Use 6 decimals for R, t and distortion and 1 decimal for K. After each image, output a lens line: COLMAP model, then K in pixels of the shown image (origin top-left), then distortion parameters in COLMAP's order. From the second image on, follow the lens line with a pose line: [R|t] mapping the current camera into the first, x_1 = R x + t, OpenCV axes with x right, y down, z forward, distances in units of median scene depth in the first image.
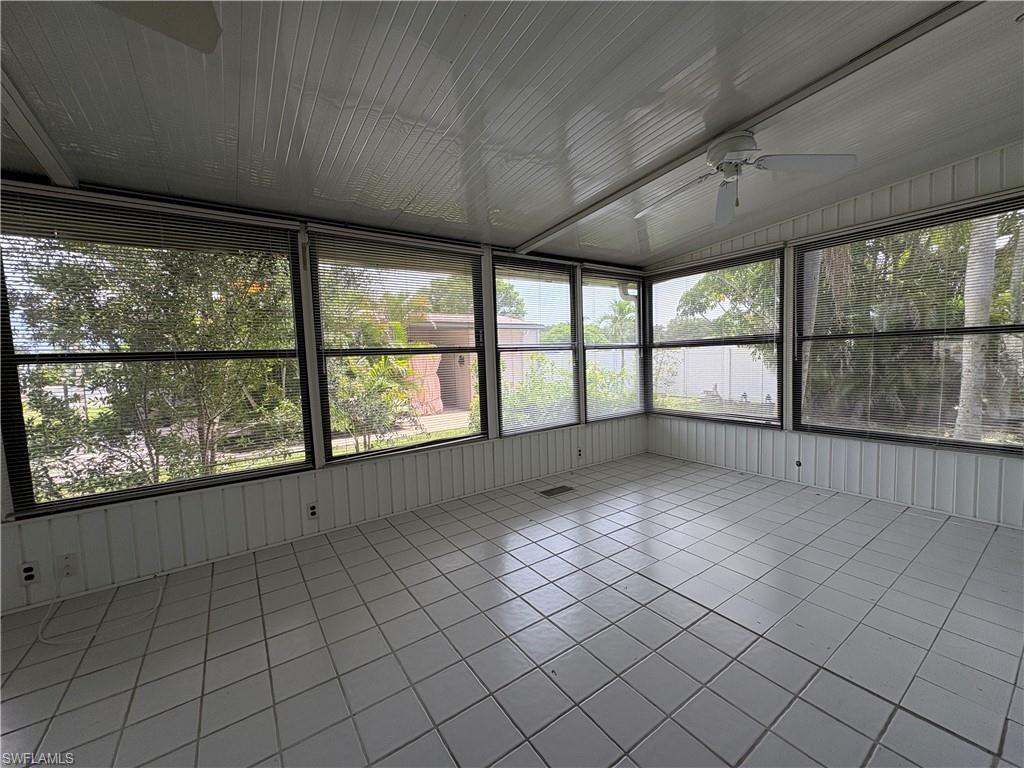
lens RADIAL K [[408.8, 0, 518.3], [0, 408.8, 382.3], [0, 0, 1]] dist [-0.000467, 0.001426]
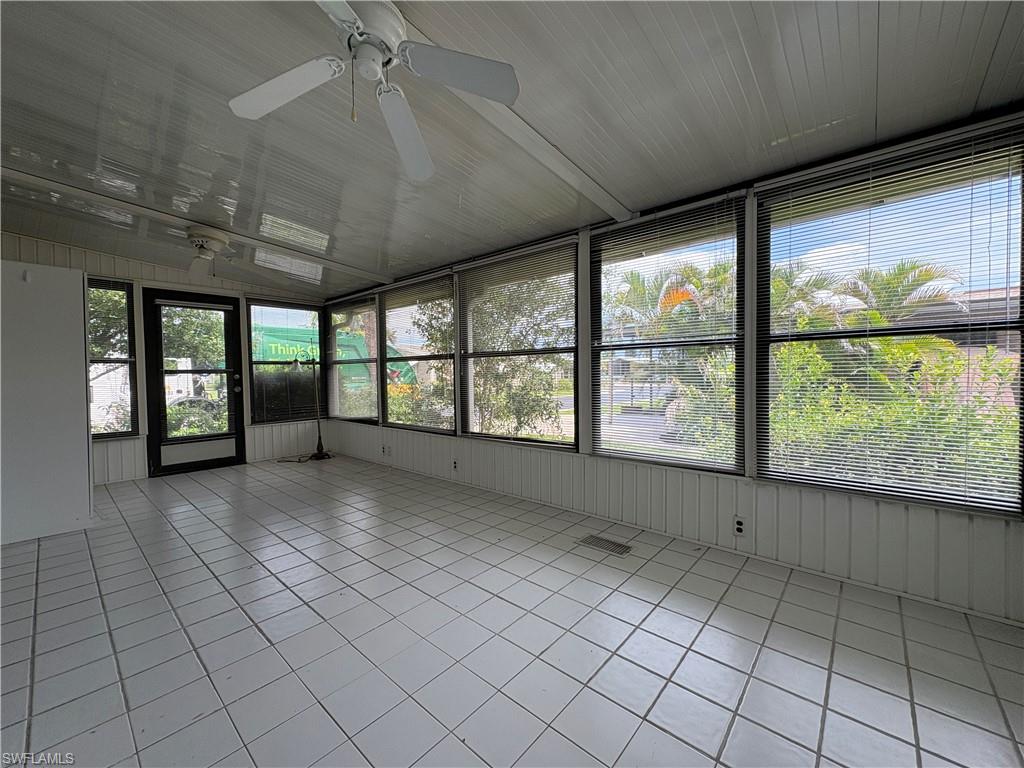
lens RADIAL K [[408.8, 0, 508.3], [0, 408.8, 387.3], [0, 0, 1]] dist [-0.000467, 0.001426]
pose [[0.233006, 0.061518, -0.970527, 0.911675], [-0.059242, 0.997042, 0.048976, -0.041498], [0.970669, 0.046084, 0.235961, 0.811017]]
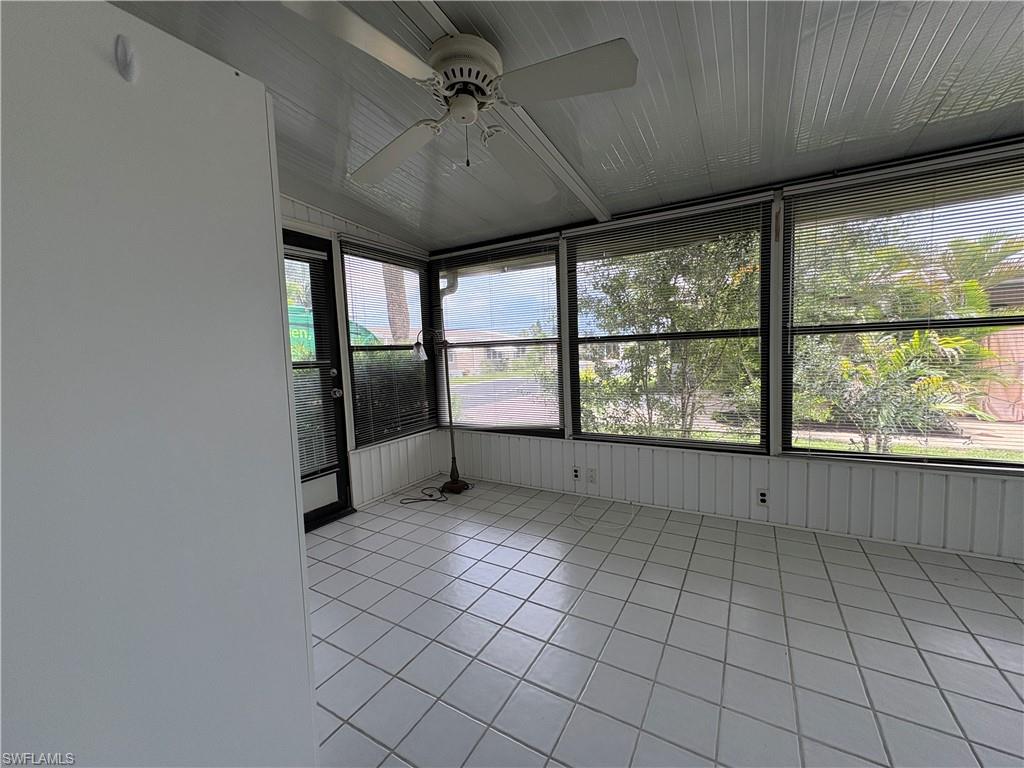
lens RADIAL K [[408.8, 0, 514.4], [0, 408.8, 385.8], [0, 0, 1]] dist [-0.000467, 0.001426]
pose [[0.418202, 0.094593, -0.903415, 0.092677], [-0.038057, 0.995514, 0.086619, -0.007168], [0.907557, -0.001843, 0.419926, 0.068558]]
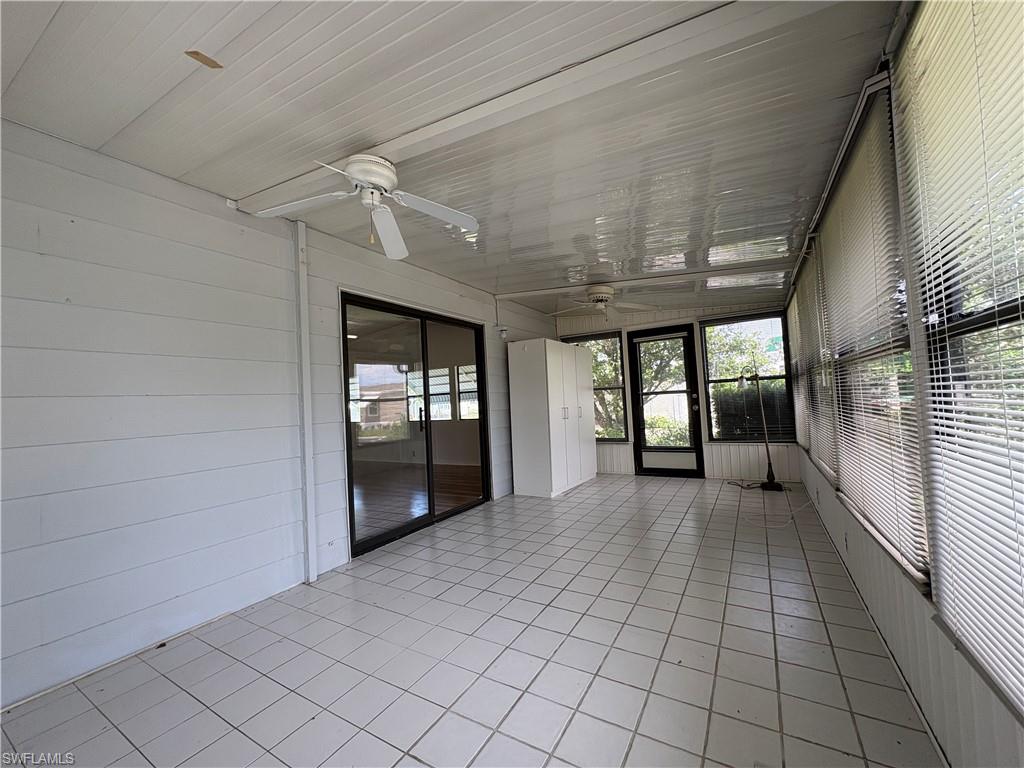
lens RADIAL K [[408.8, 0, 518.8], [0, 408.8, 385.7], [0, 0, 1]] dist [-0.000467, 0.001426]
pose [[-0.903596, 0.060837, -0.424044, 0.473627], [0.053507, 0.998141, 0.029183, -0.078241], [0.425031, 0.003681, -0.905171, 1.467845]]
